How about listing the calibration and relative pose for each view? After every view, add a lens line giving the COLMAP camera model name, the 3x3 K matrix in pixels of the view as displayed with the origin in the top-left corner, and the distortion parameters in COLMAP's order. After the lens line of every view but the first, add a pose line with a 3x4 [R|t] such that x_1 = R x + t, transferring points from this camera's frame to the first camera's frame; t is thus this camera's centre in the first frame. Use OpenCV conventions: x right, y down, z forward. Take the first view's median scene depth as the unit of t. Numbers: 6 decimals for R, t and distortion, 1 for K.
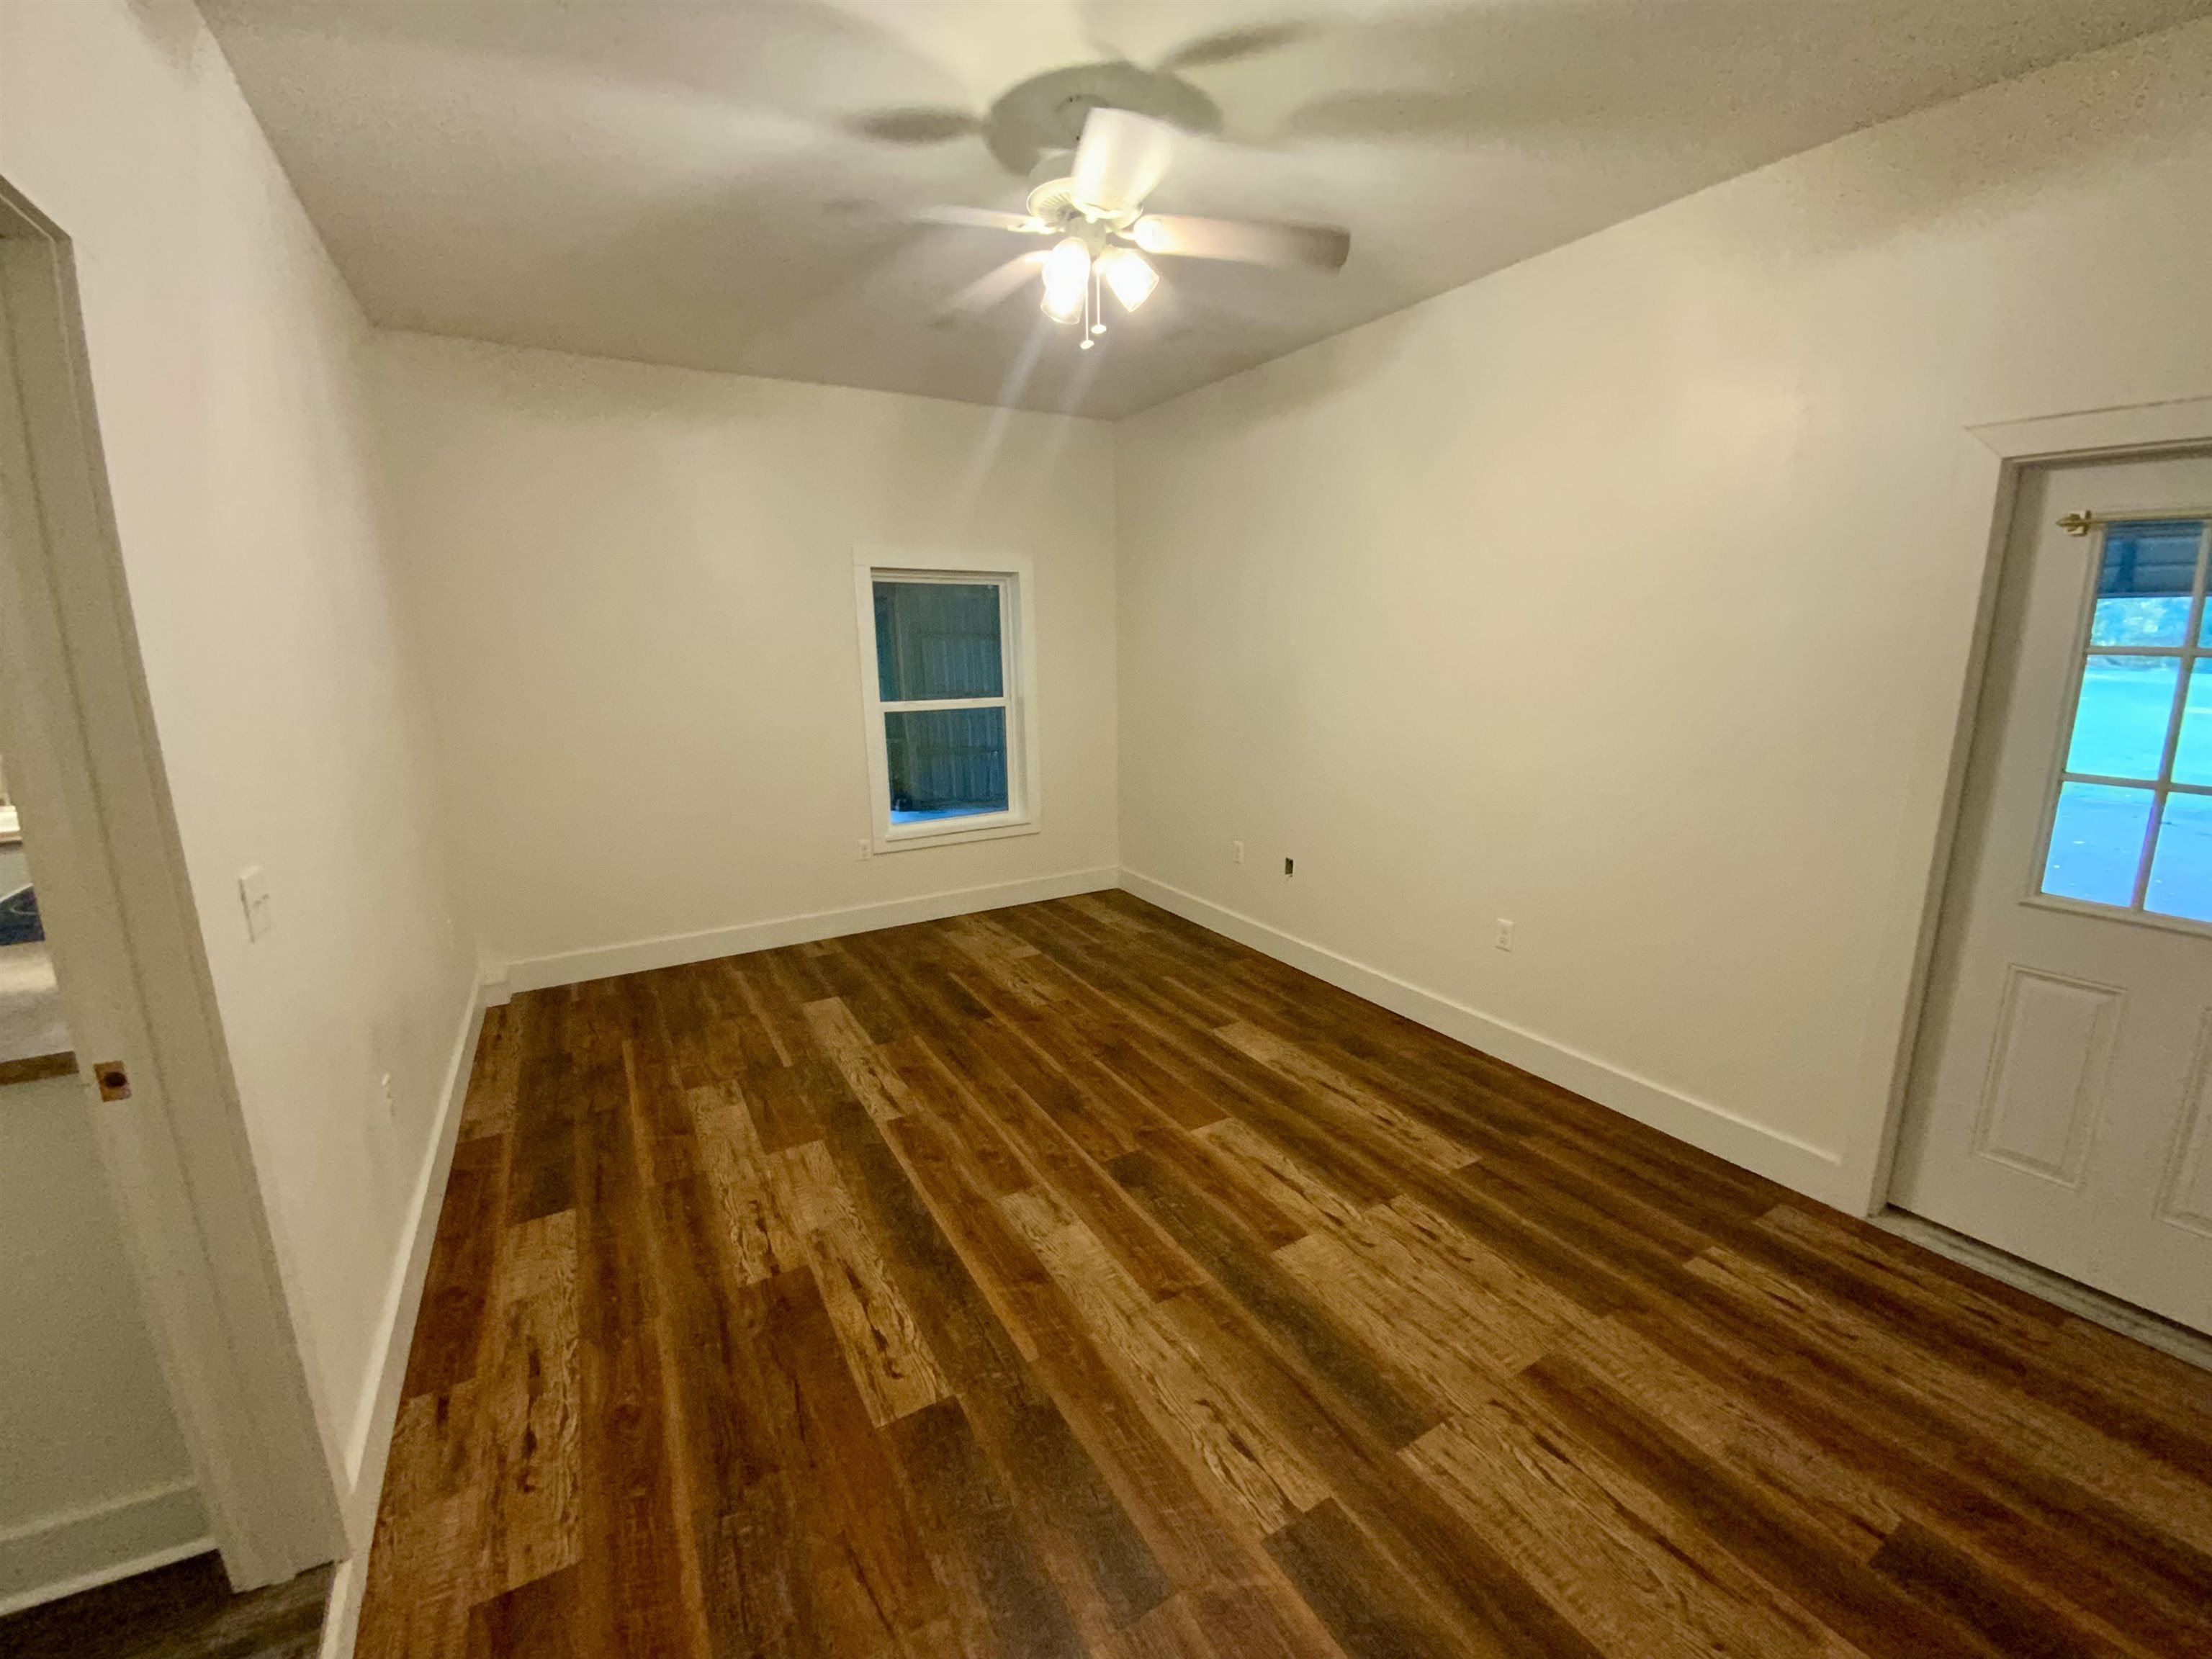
lens RADIAL K [[904.9, 0, 1114.1], [0, 904.9, 831.8], [0, 0, 1]] dist [0.004980, -0.007878]
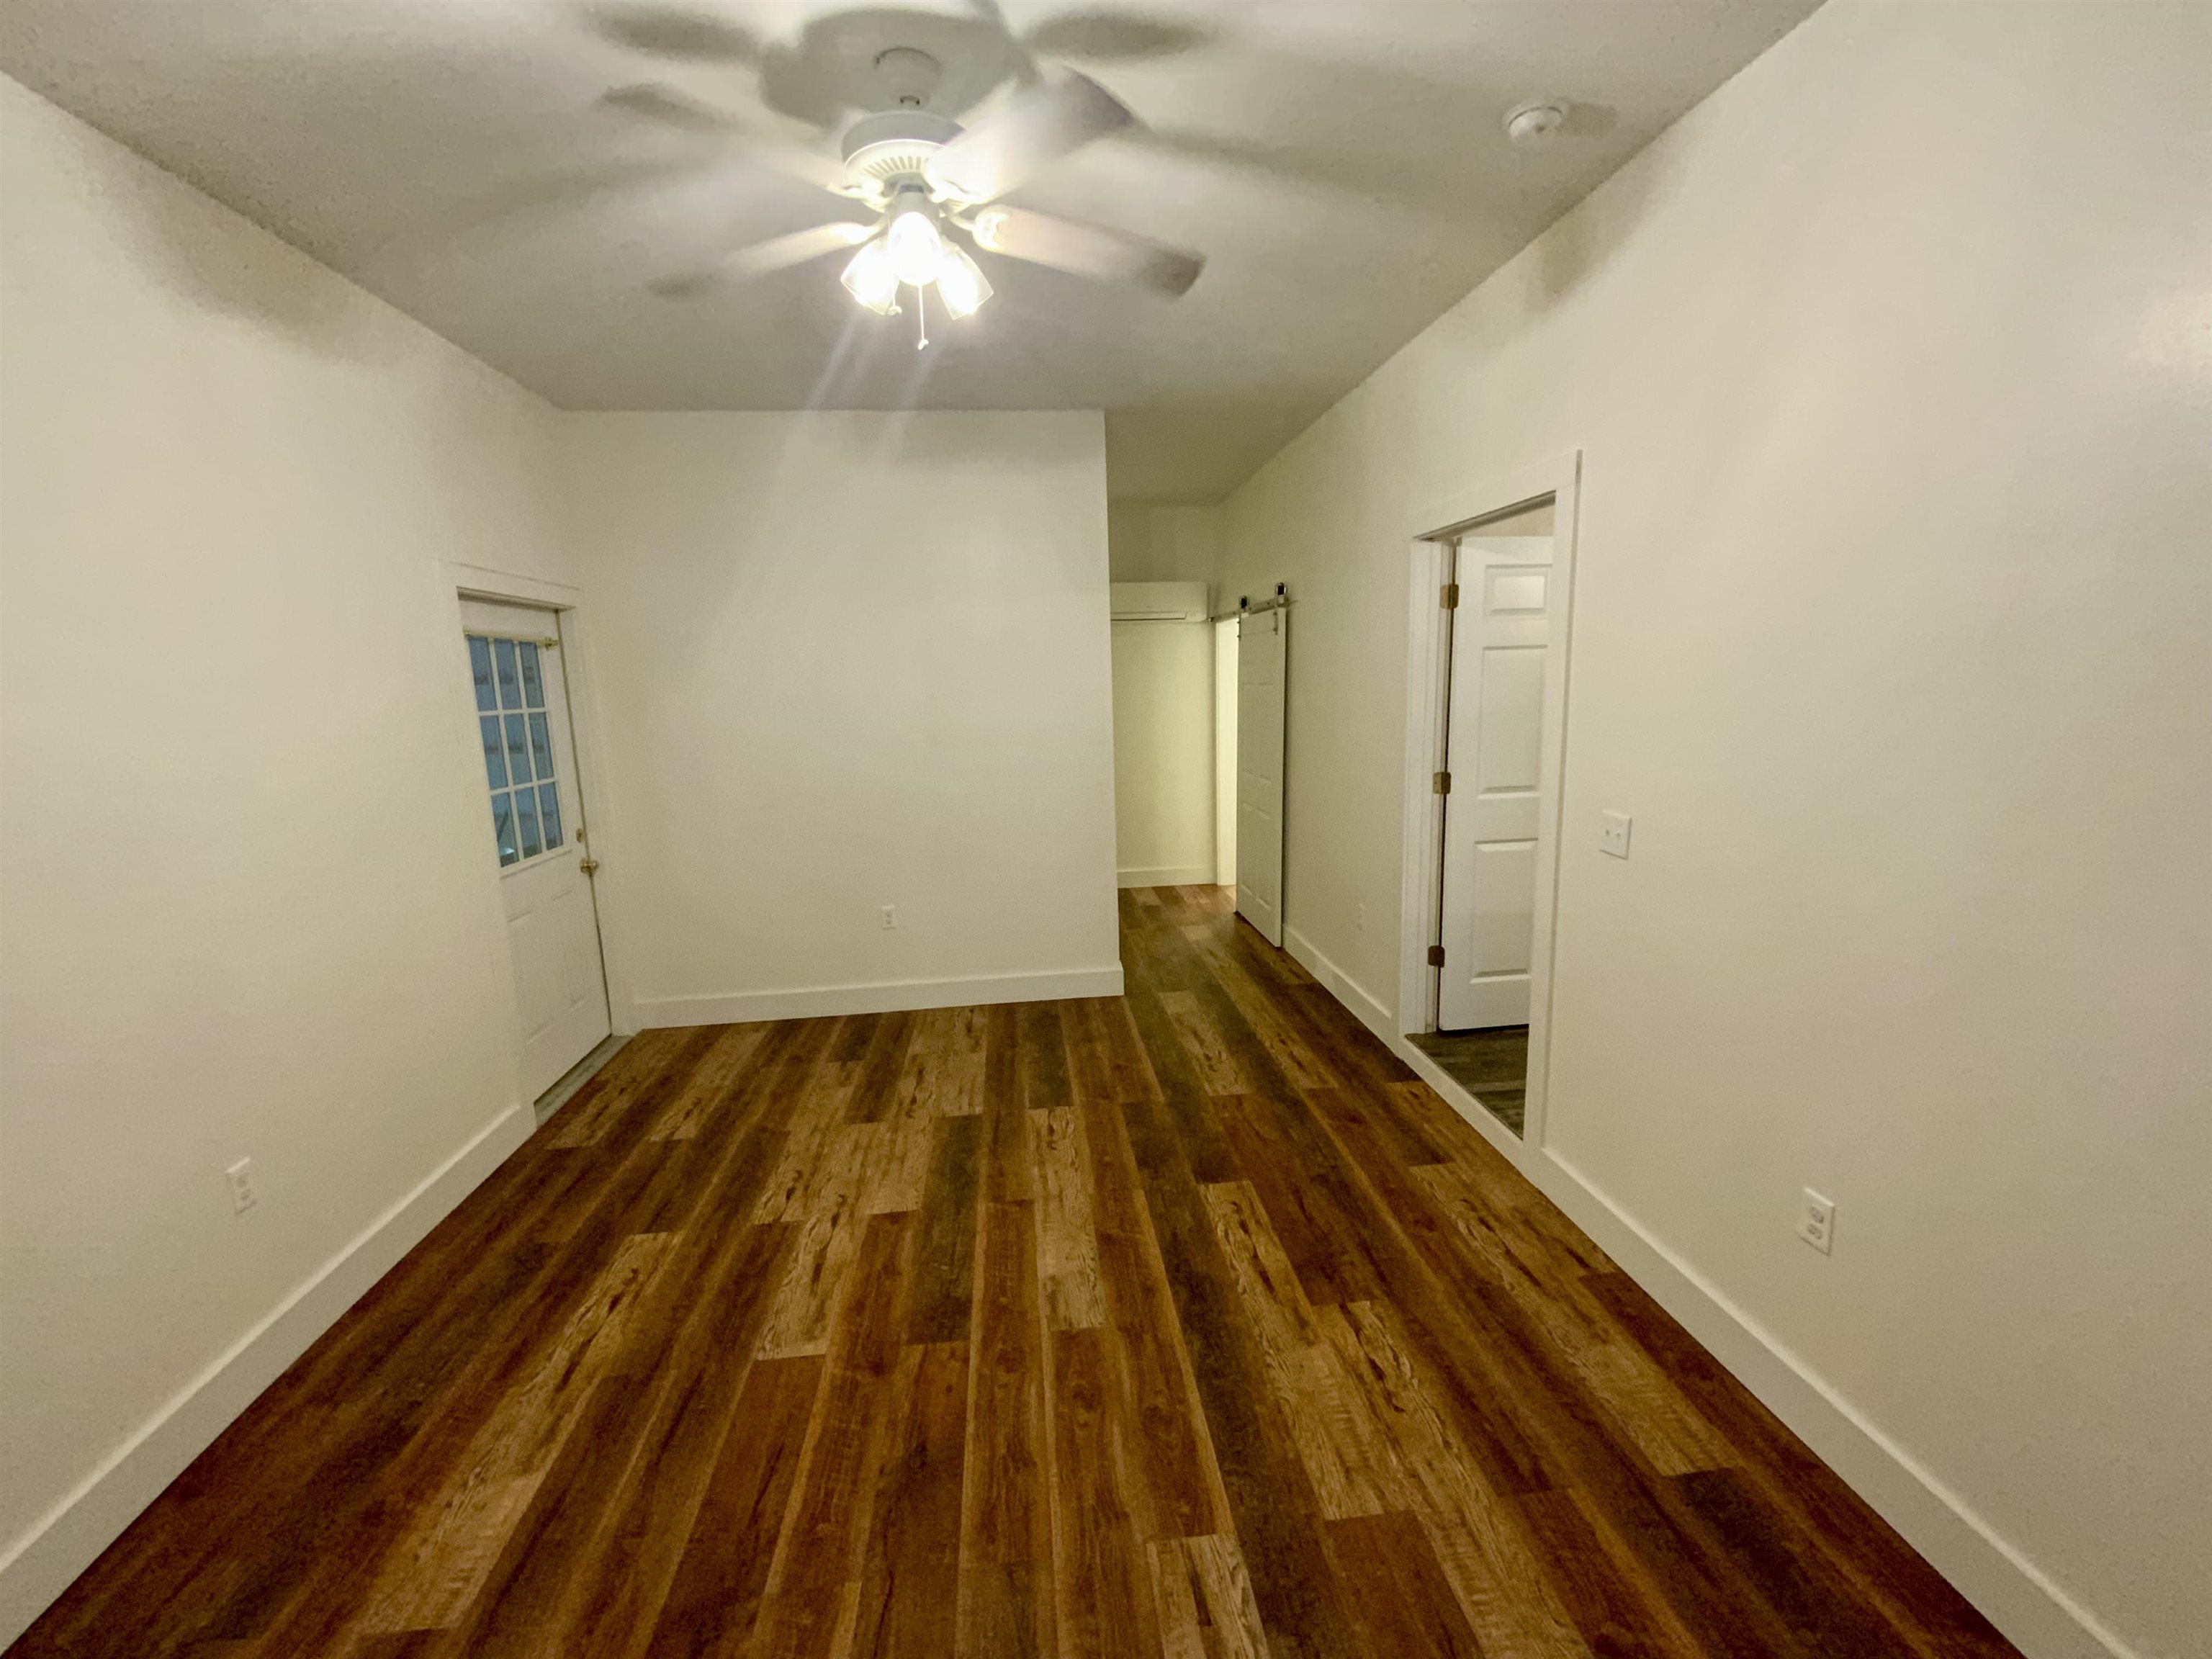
lens RADIAL K [[904.9, 0, 1106.0], [0, 904.9, 825.7], [0, 0, 1]] dist [0.004980, -0.007878]
pose [[-0.908969, -0.029495, 0.415819, -0.527215], [0.124788, 0.932500, 0.338928, -0.368600], [-0.397748, 0.359964, -0.843933, 1.728736]]
